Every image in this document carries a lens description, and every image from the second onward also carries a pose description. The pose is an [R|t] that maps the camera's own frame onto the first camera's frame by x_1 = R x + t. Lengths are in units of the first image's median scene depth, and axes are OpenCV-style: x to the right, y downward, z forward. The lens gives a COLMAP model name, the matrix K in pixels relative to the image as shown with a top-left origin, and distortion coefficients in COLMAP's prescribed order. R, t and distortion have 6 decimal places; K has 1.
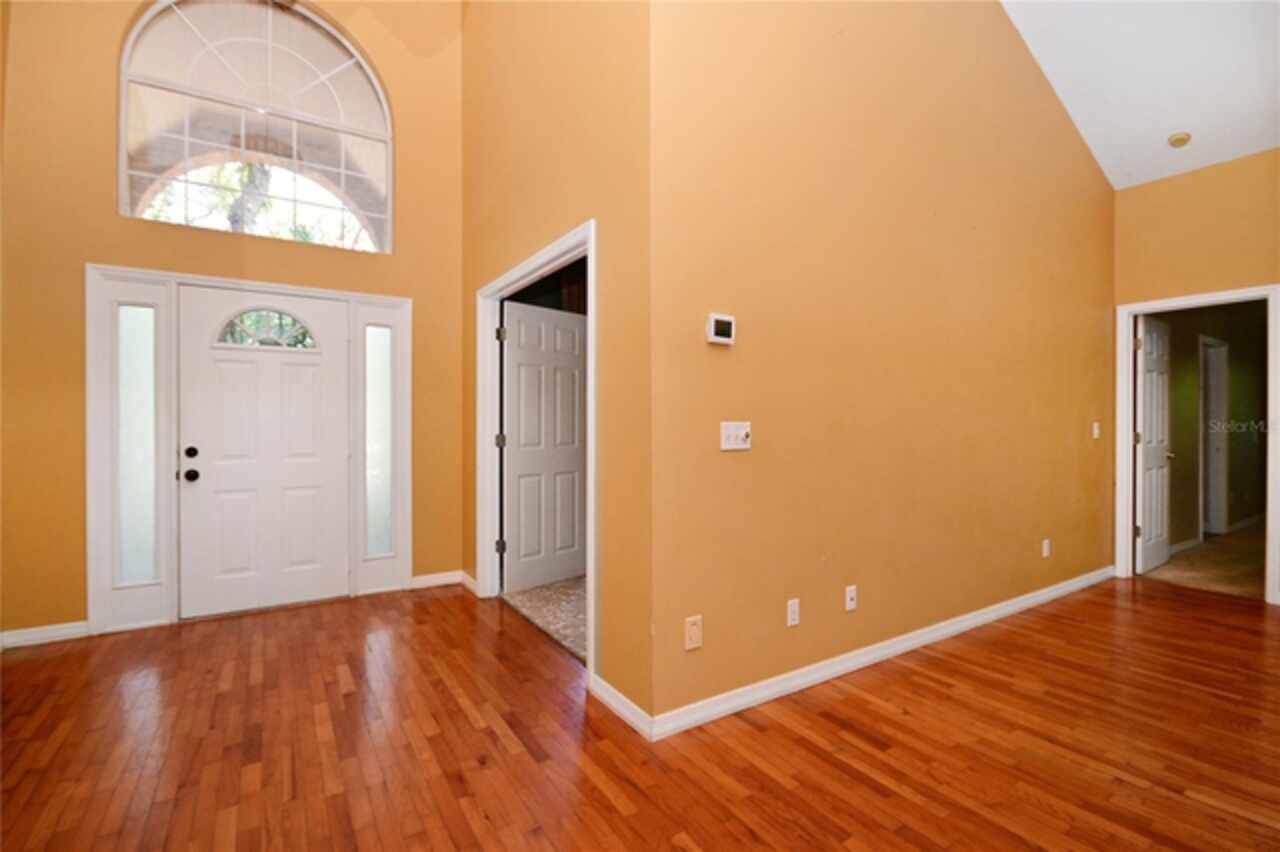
lens RADIAL K [[556.2, 0, 616.8], [0, 556.2, 421.3], [0, 0, 1]] dist [0.025267, -0.016668]
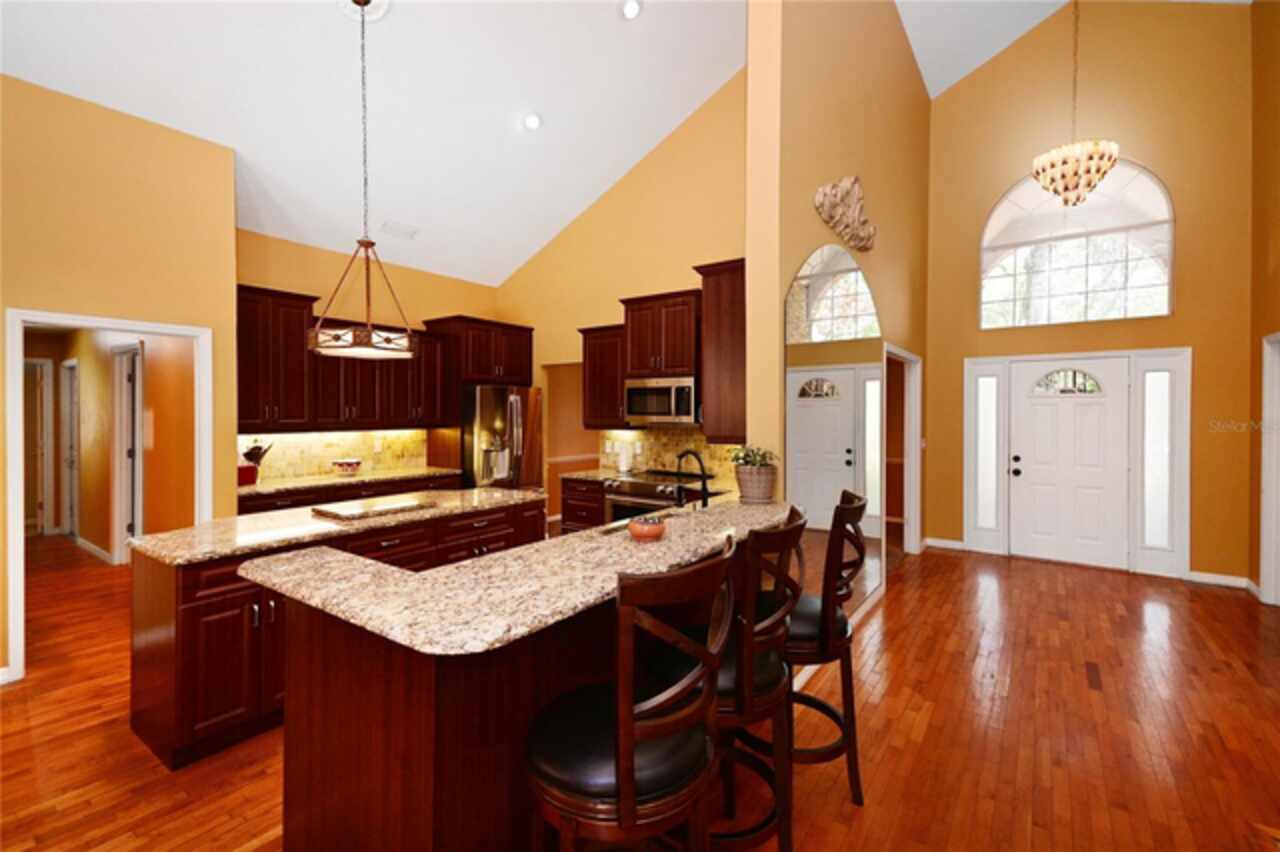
lens RADIAL K [[556.2, 0, 616.8], [0, 556.2, 421.3], [0, 0, 1]] dist [0.025267, -0.016668]
pose [[0.355875, 0.016717, -0.934384, 0.399887], [0.007413, 0.999758, 0.020710, -0.102276], [0.934504, -0.014297, 0.355665, -0.737796]]
